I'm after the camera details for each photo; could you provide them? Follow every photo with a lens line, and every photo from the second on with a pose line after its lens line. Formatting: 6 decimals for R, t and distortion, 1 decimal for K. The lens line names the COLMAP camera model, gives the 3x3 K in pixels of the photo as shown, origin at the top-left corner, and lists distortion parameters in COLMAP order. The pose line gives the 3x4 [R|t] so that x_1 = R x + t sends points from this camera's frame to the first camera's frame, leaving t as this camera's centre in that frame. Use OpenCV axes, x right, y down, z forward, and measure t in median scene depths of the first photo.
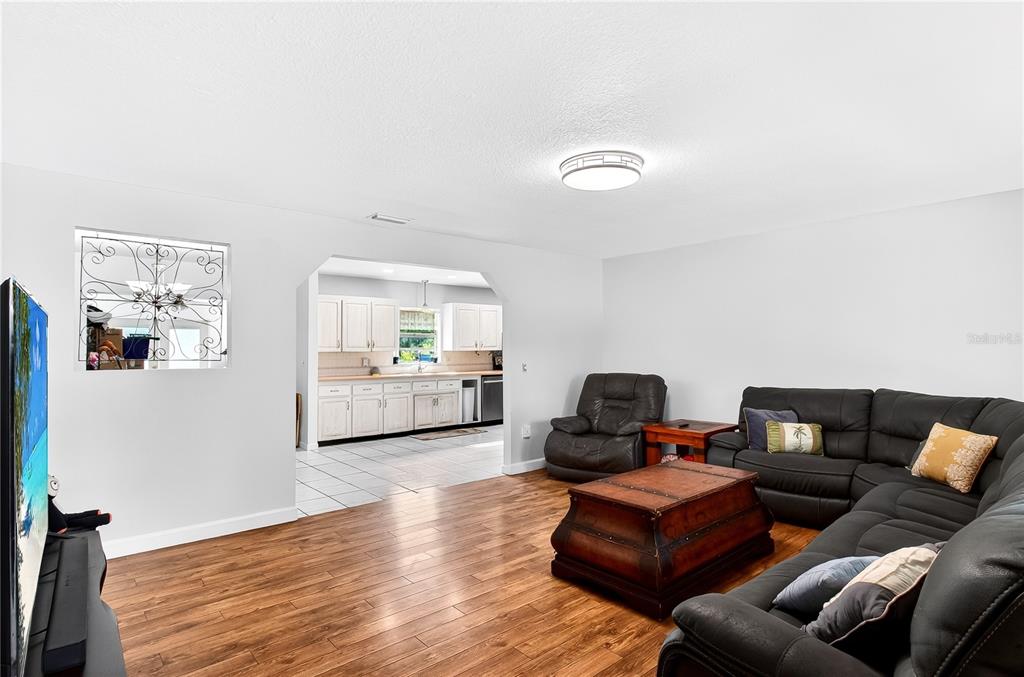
lens RADIAL K [[526.0, 0, 514.5], [0, 526.0, 340.6], [0, 0, 1]] dist [-0.001650, -0.000845]
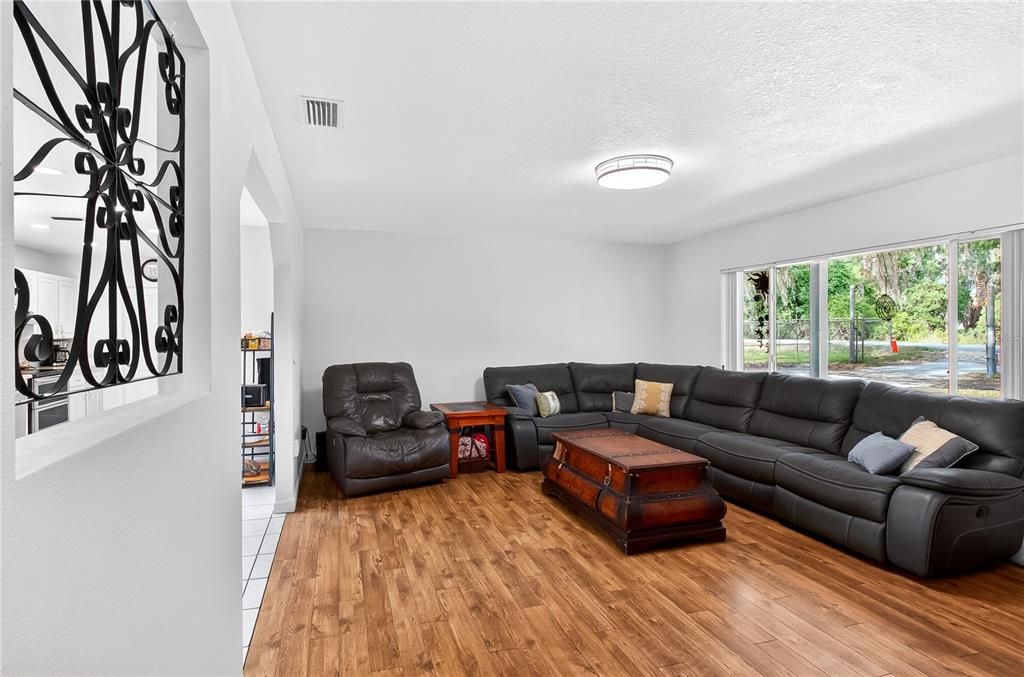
lens RADIAL K [[522.3, 0, 474.2], [0, 522.3, 317.7], [0, 0, 1]] dist [0.000838, 0.000084]
pose [[0.431682, 0.024602, 0.901690, -0.905215], [-0.008645, 0.999695, -0.023137, 0.004441], [-0.901985, 0.002193, 0.431763, 0.752768]]
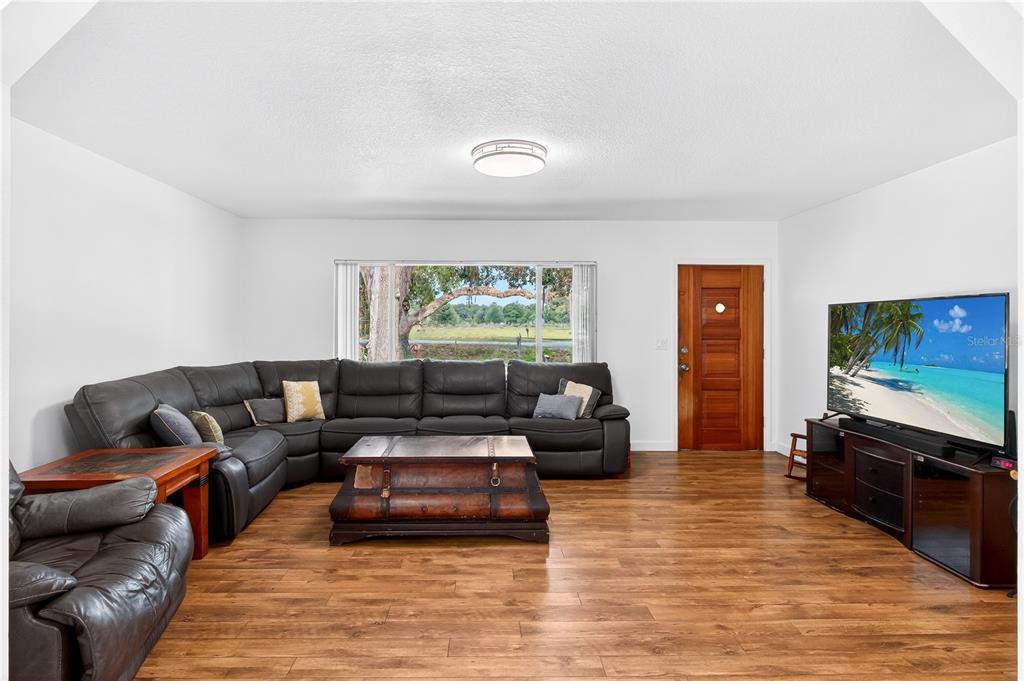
lens RADIAL K [[529.4, 0, 495.8], [0, 529.4, 336.0], [0, 0, 1]] dist [-0.004678, -0.001124]
pose [[-0.769203, -0.007145, 0.638965, -0.456281], [-0.005091, 0.999974, 0.005054, 0.036119], [-0.638985, 0.000635, -0.769219, 1.687181]]
